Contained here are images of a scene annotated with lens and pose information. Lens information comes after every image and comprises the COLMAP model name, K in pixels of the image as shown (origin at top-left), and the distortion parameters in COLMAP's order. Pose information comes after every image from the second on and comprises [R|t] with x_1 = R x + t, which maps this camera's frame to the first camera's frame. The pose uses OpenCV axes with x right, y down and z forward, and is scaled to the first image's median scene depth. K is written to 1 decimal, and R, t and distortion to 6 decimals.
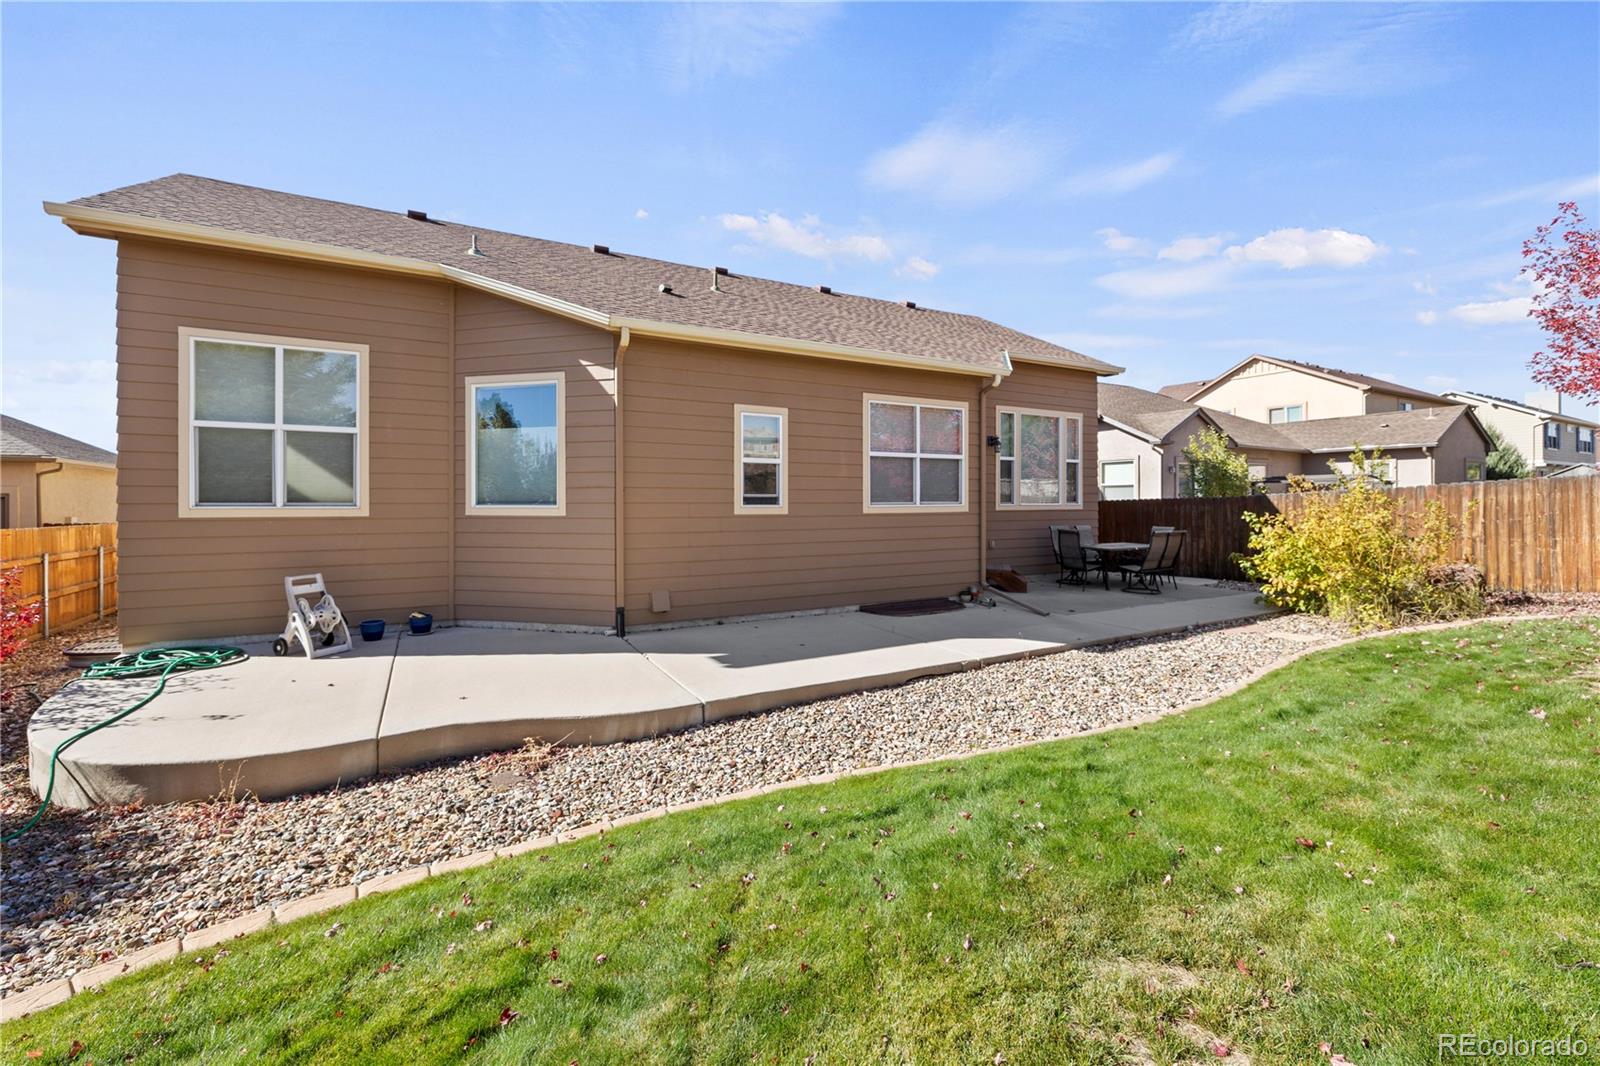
lens RADIAL K [[687.8, 0, 796.8], [0, 687.8, 504.9], [0, 0, 1]] dist [0.000406, -0.000351]
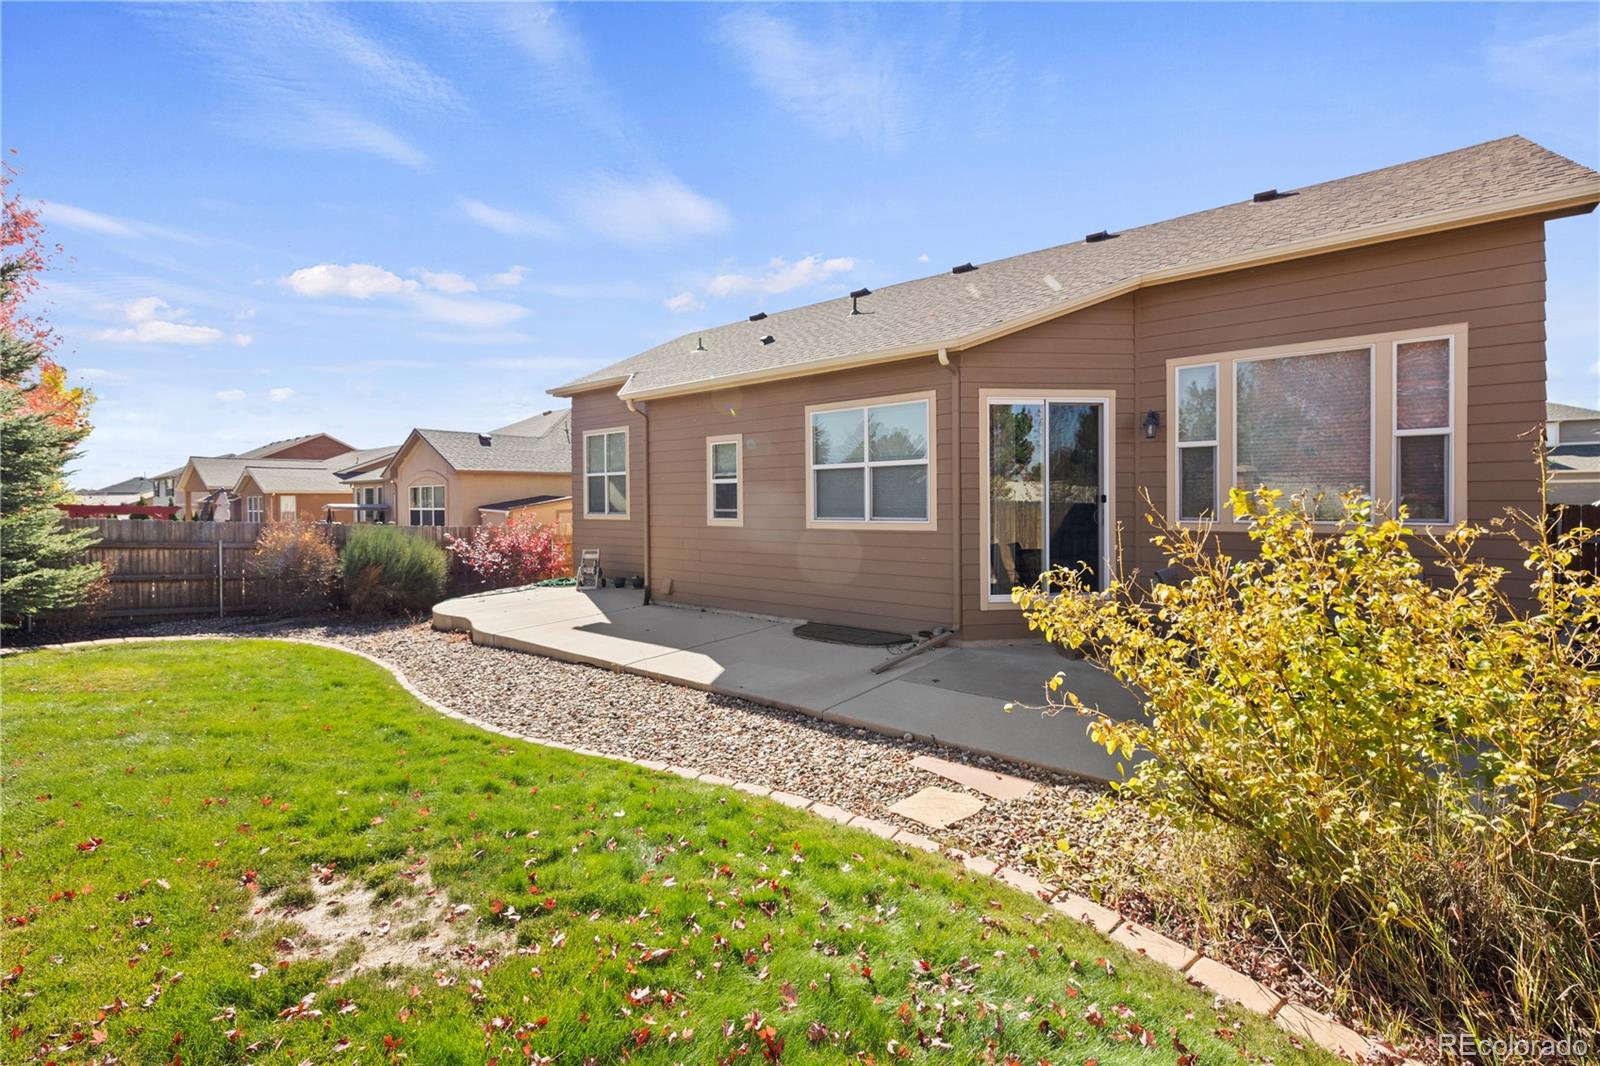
lens RADIAL K [[687.8, 0, 796.8], [0, 687.8, 504.9], [0, 0, 1]] dist [0.000406, -0.000351]
pose [[0.351566, 0.004326, -0.936153, 1.008593], [0.000824, 0.999988, 0.004930, -0.026136], [0.936163, -0.002504, 0.351558, 0.636500]]
